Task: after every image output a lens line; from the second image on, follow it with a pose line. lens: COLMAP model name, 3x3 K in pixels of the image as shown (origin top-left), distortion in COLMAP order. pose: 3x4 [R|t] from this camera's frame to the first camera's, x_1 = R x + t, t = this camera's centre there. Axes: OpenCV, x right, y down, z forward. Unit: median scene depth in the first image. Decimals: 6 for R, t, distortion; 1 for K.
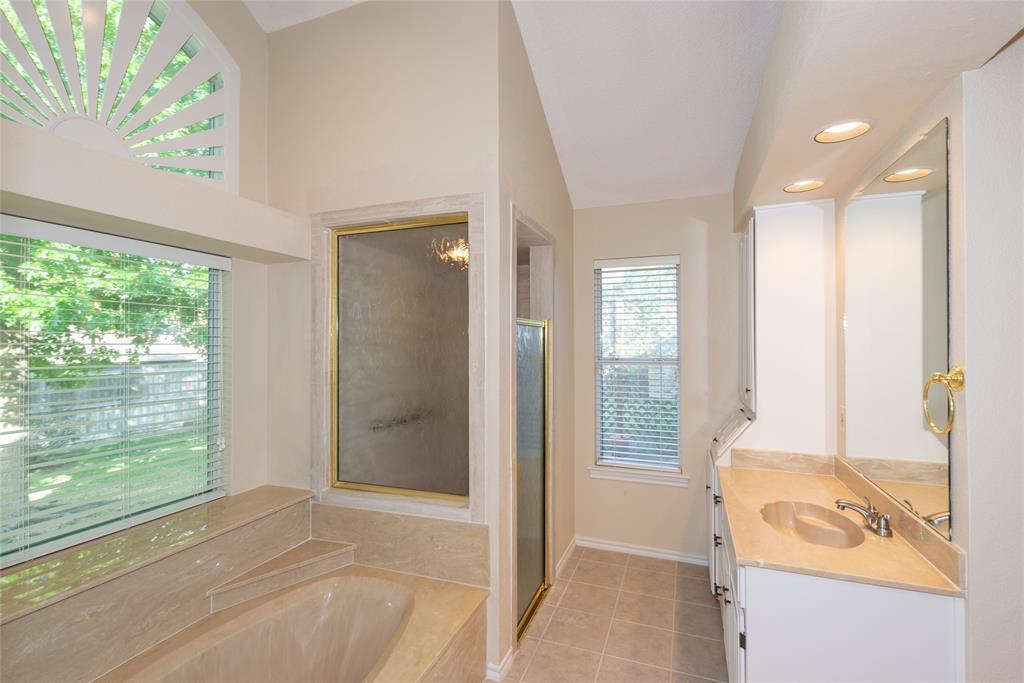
lens RADIAL K [[460.6, 0, 516.1], [0, 460.6, 338.9], [0, 0, 1]] dist [0.012487, -0.003555]
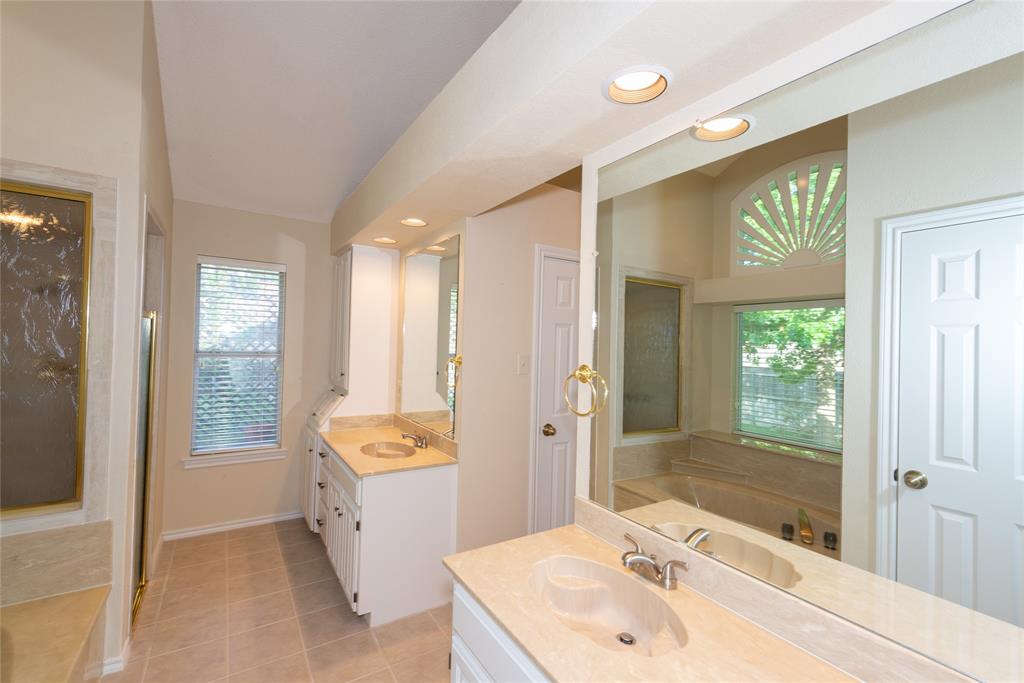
lens RADIAL K [[460.6, 0, 519.4], [0, 460.6, 342.6], [0, 0, 1]] dist [0.012487, -0.003555]
pose [[0.578267, 0.021478, 0.815565, -0.338348], [-0.035306, 0.999376, -0.001285, -0.001718], [-0.815083, -0.028051, 0.578665, -0.243657]]
